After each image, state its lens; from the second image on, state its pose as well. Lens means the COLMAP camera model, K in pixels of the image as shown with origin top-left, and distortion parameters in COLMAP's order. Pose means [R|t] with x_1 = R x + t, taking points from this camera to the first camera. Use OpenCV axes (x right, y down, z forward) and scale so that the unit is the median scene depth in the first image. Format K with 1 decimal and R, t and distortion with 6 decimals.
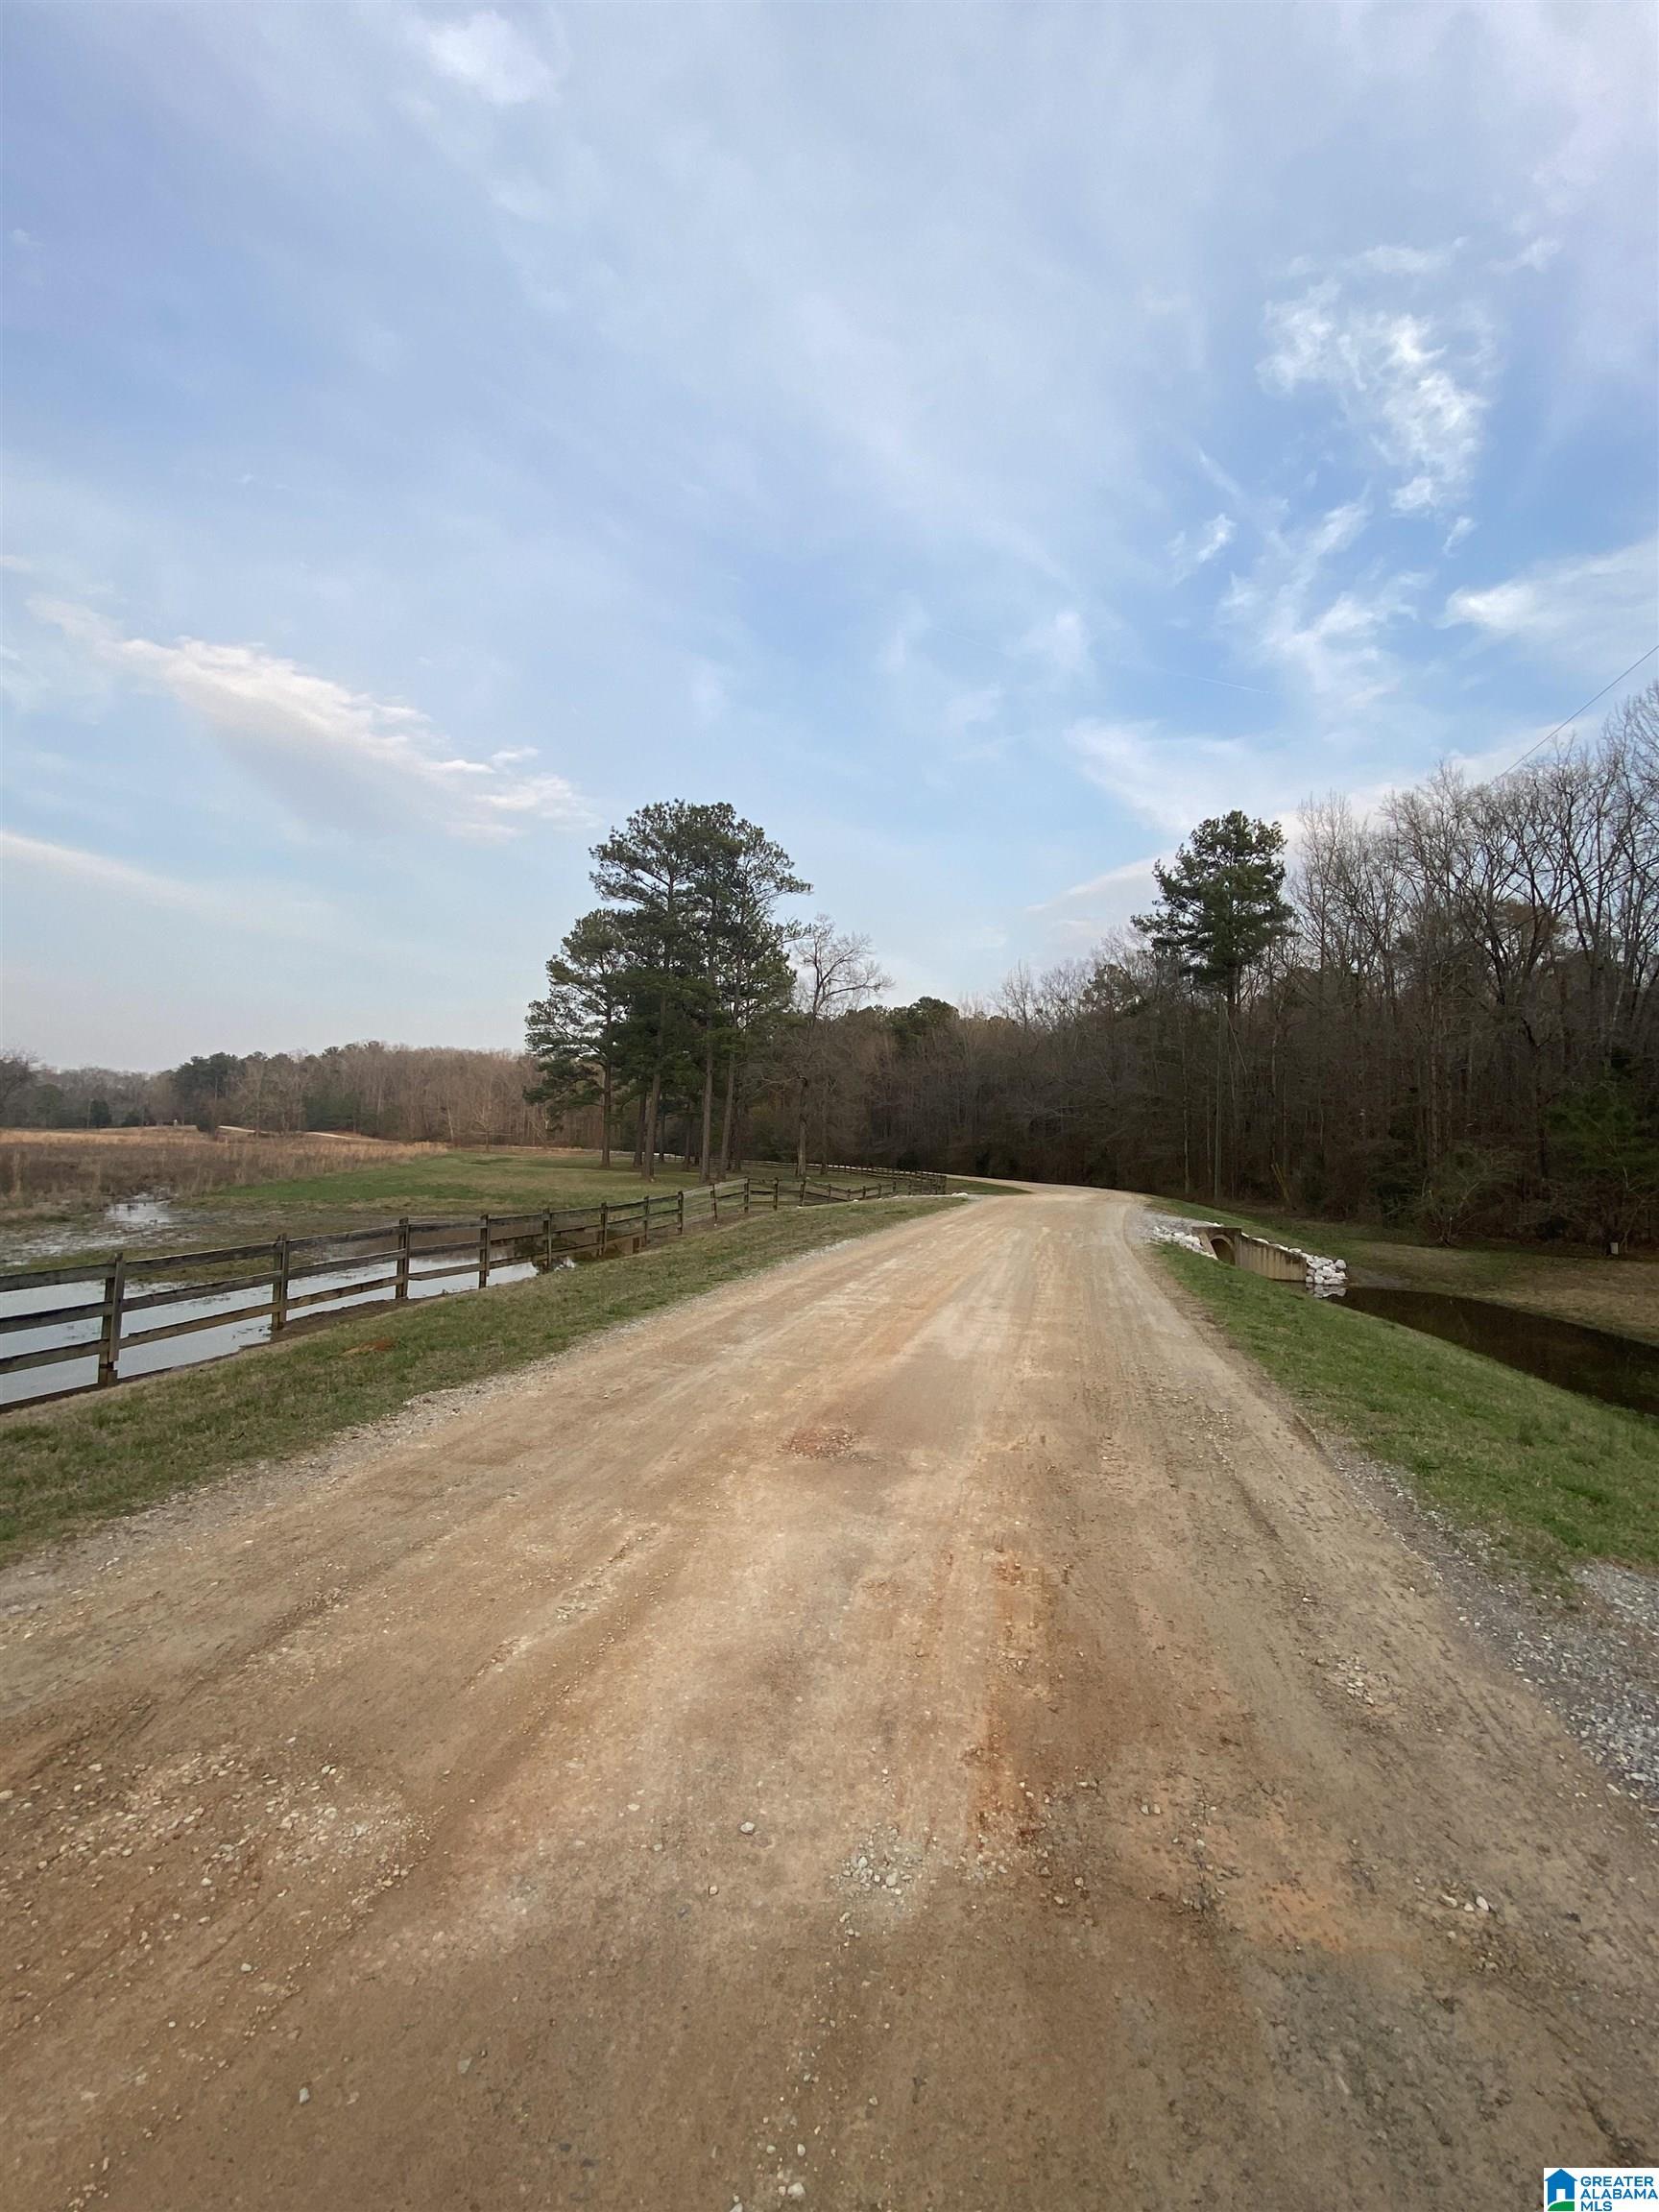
lens RADIAL K [[976.2, 0, 829.5], [0, 976.2, 1106.0], [0, 0, 1]] dist [-0.000186, -0.000020]
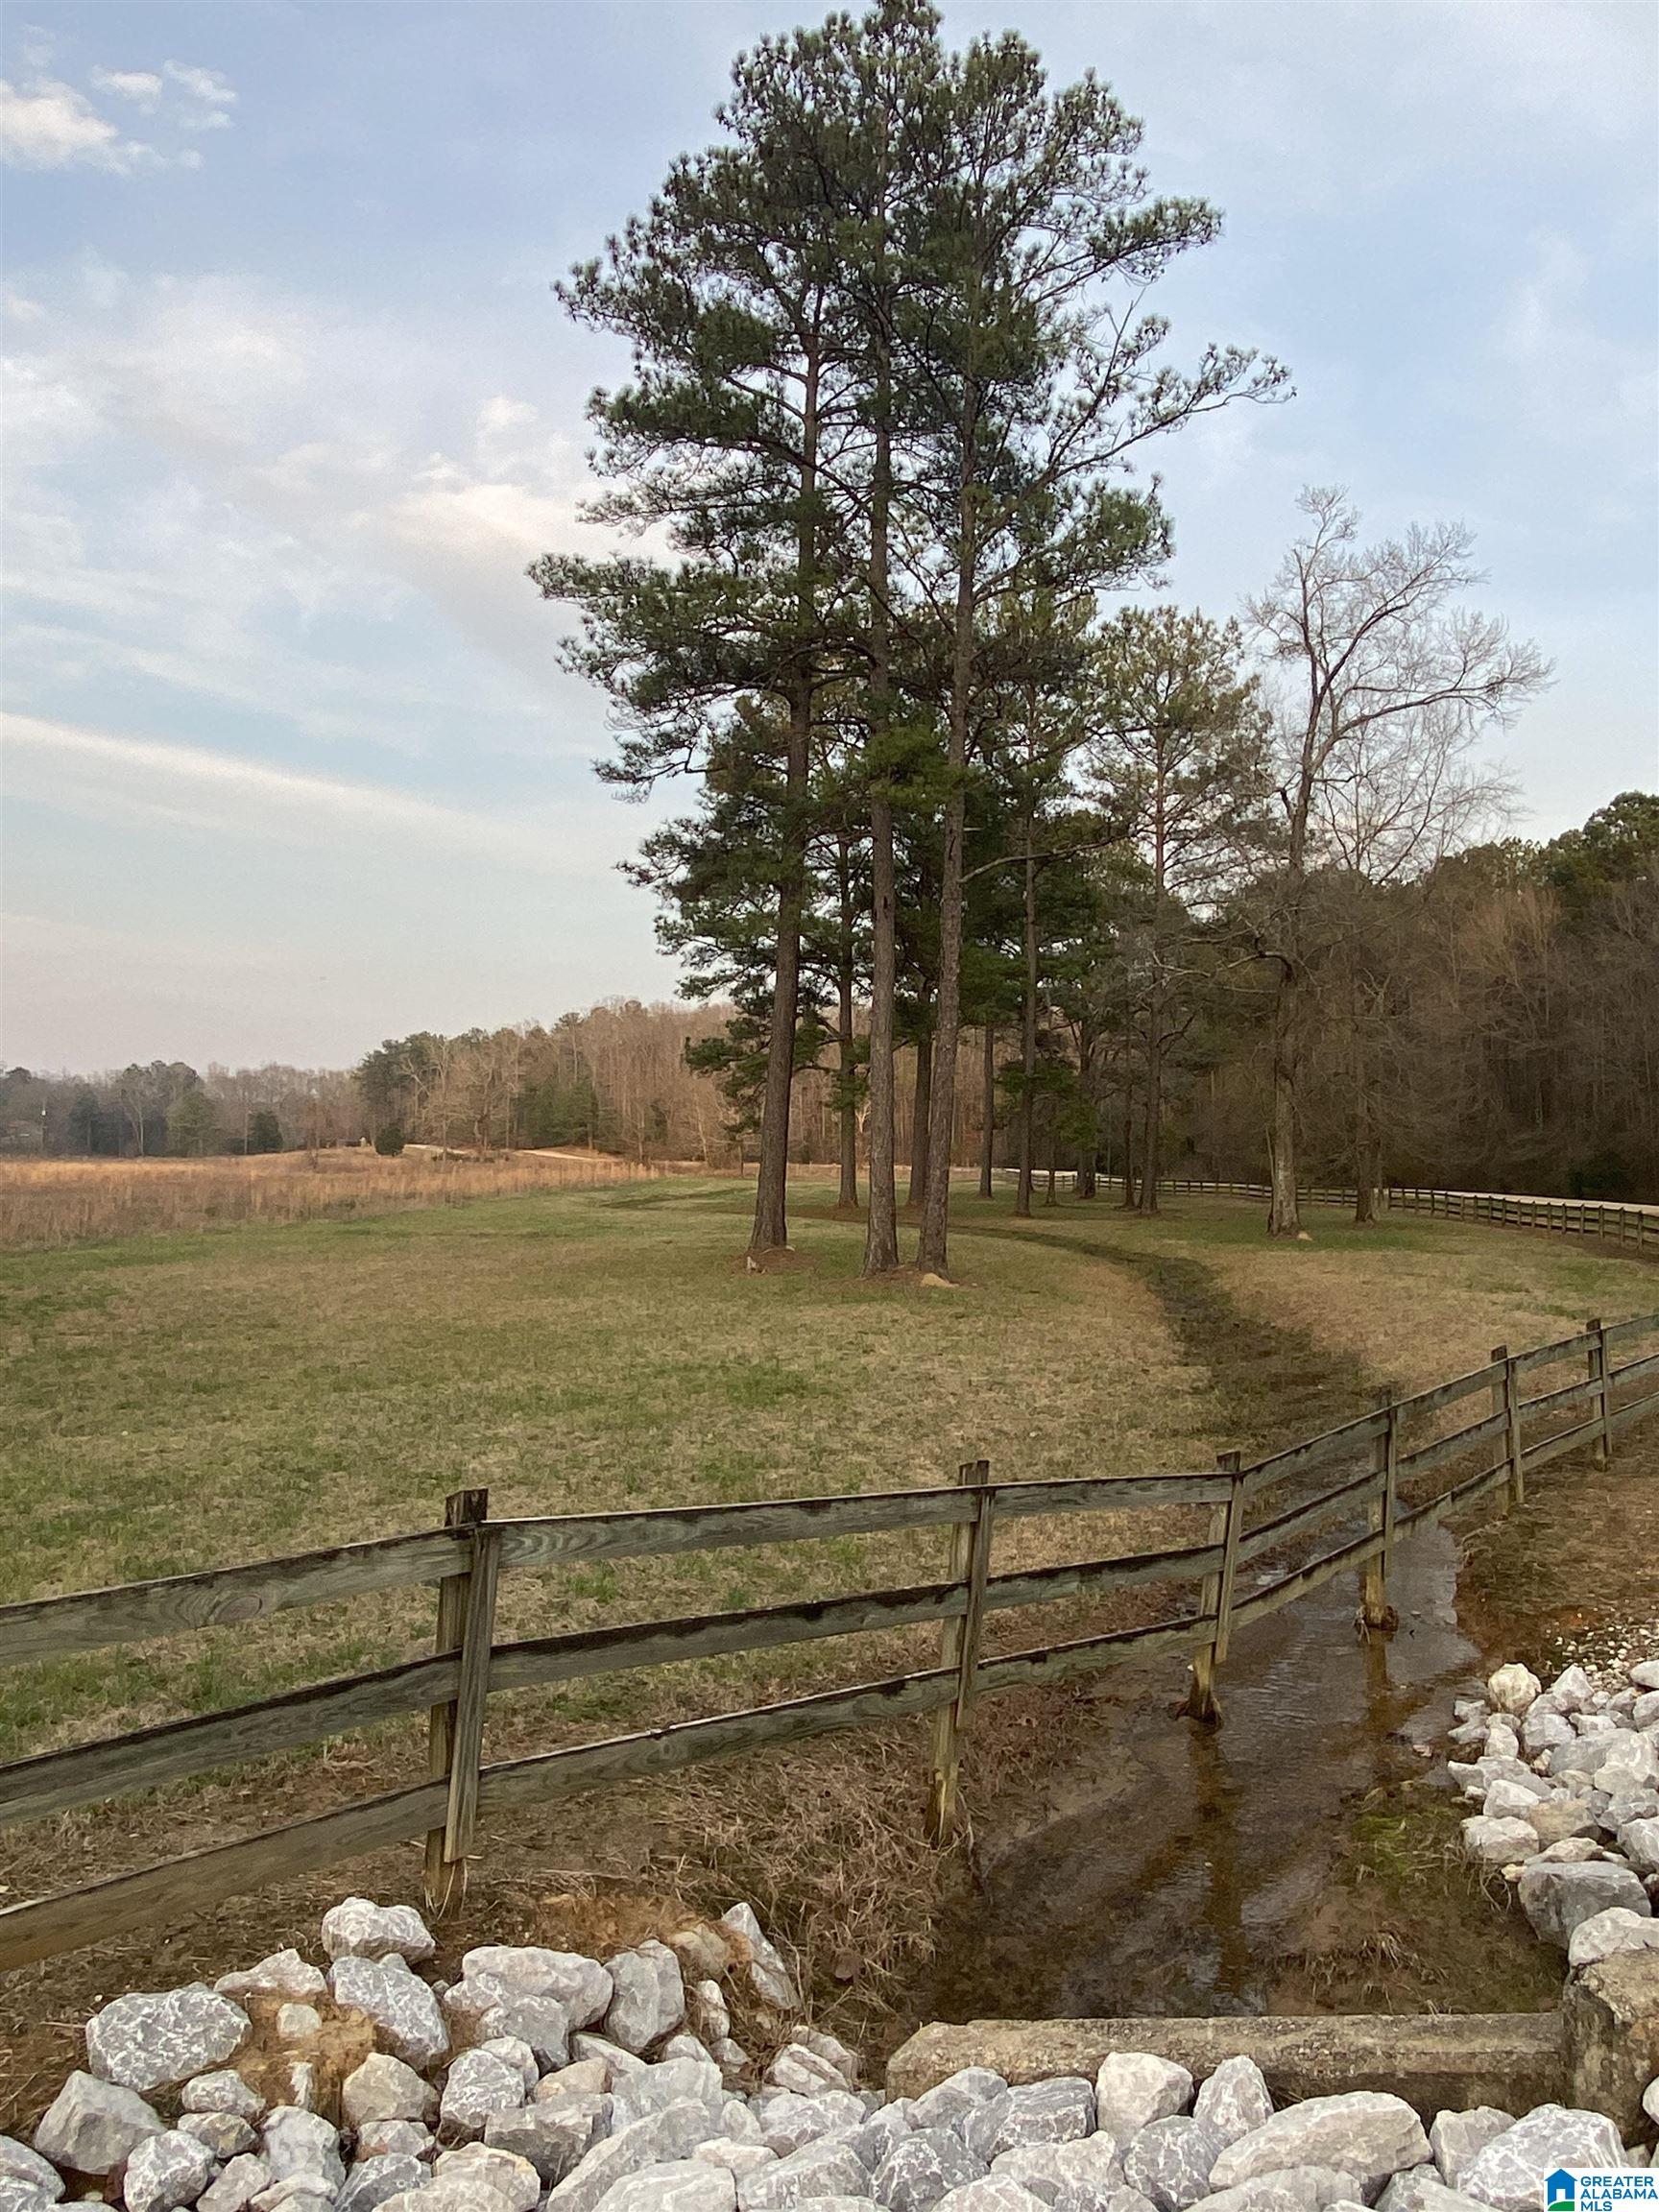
lens RADIAL K [[1611.0, 0, 843.2], [0, 1611.0, 1099.7], [0, 0, 1]] dist [0.093668, -0.104961]
pose [[0.940153, -0.039241, -0.338485, 0.011049], [0.041055, 0.999155, -0.001802, 0.008902], [0.338269, -0.012203, 0.940970, 0.186383]]
